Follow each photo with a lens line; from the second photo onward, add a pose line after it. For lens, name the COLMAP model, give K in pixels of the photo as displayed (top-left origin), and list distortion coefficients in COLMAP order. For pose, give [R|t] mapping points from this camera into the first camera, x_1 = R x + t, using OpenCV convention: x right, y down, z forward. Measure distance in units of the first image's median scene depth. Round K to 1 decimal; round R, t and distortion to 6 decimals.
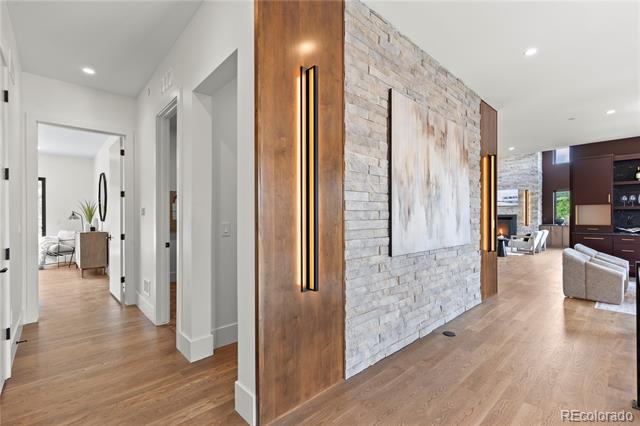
lens RADIAL K [[288.7, 0, 319.3], [0, 288.7, 214.9], [0, 0, 1]] dist [-0.004325, 0.001434]
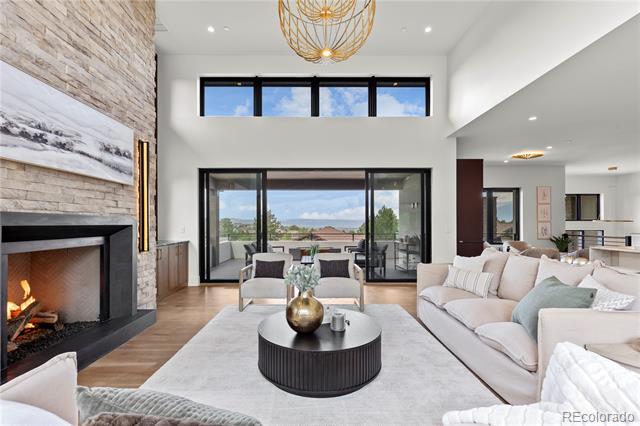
lens RADIAL K [[288.7, 0, 318.2], [0, 288.7, 222.2], [0, 0, 1]] dist [-0.004325, 0.001434]
pose [[-0.747464, 0.004962, 0.664283, 0.353564], [0.001434, 0.999982, -0.005856, 0.006192], [-0.664300, -0.003424, -0.747458, 1.088647]]
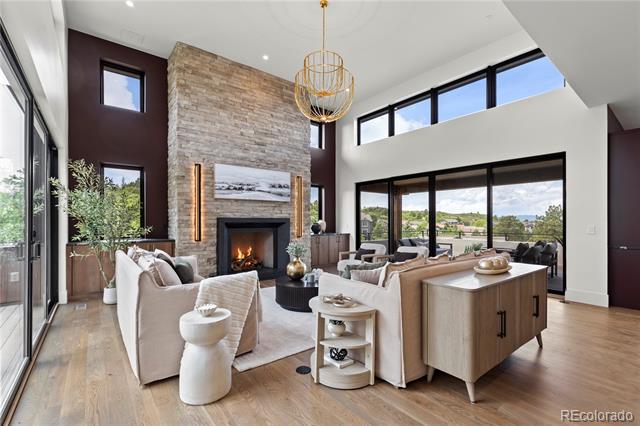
lens RADIAL K [[288.7, 0, 326.6], [0, 288.7, 219.7], [0, 0, 1]] dist [-0.004325, 0.001434]
pose [[0.056961, 0.008542, 0.998340, 0.133520], [-0.000430, 0.999964, -0.008531, 0.006497], [-0.998376, 0.000056, 0.056963, 0.893661]]
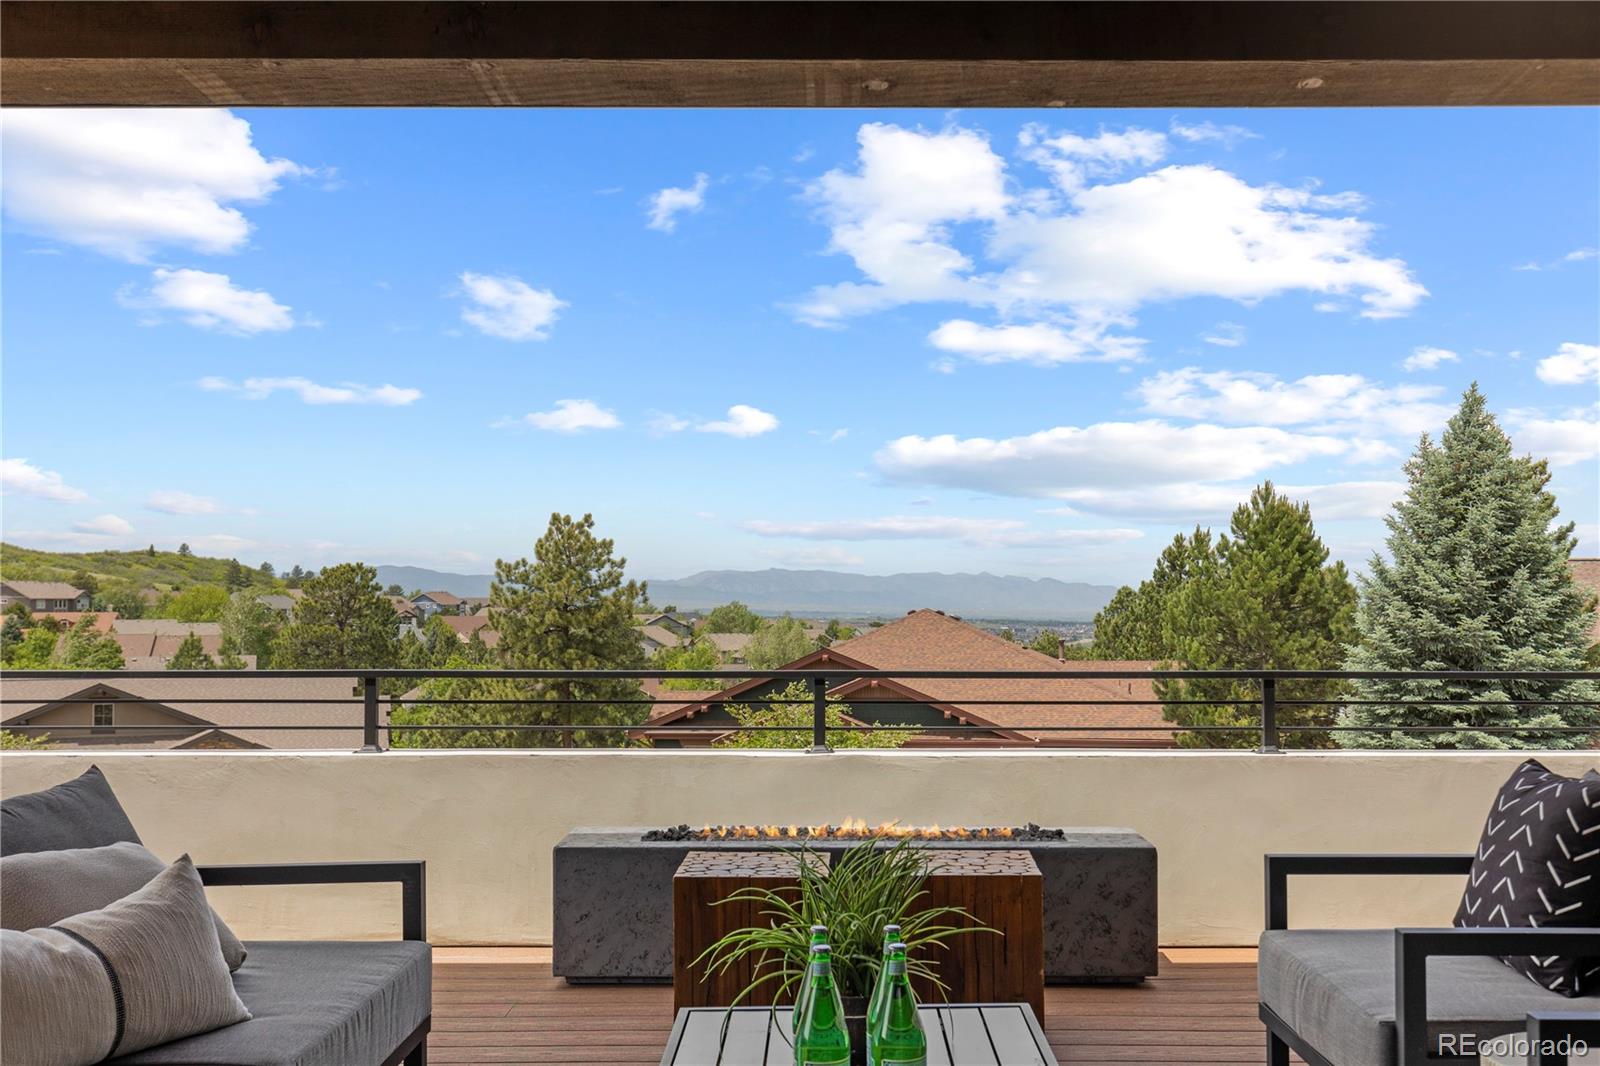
lens RADIAL K [[1557.7, 0, 811.6], [0, 1557.7, 543.5], [0, 0, 1]] dist [0.002319, 0.000000]
pose [[-0.724388, 0.025733, 0.688912, 0.648776], [0.002069, 0.999380, -0.035155, 0.015053], [-0.689389, -0.024041, -0.723992, 0.765362]]
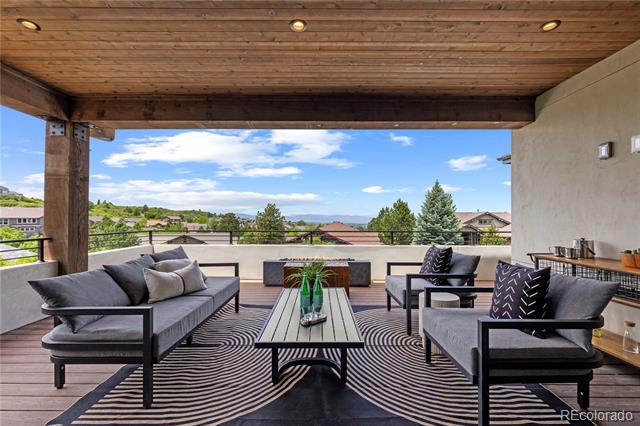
lens RADIAL K [[288.7, 0, 315.8], [0, 288.7, 215.5], [0, 0, 1]] dist [-0.004325, 0.001434]
pose [[-0.723871, 0.008733, 0.689880, 0.633341], [-0.001418, 0.999899, -0.014145, 0.017803], [-0.689934, -0.011217, -0.723786, 0.768540]]
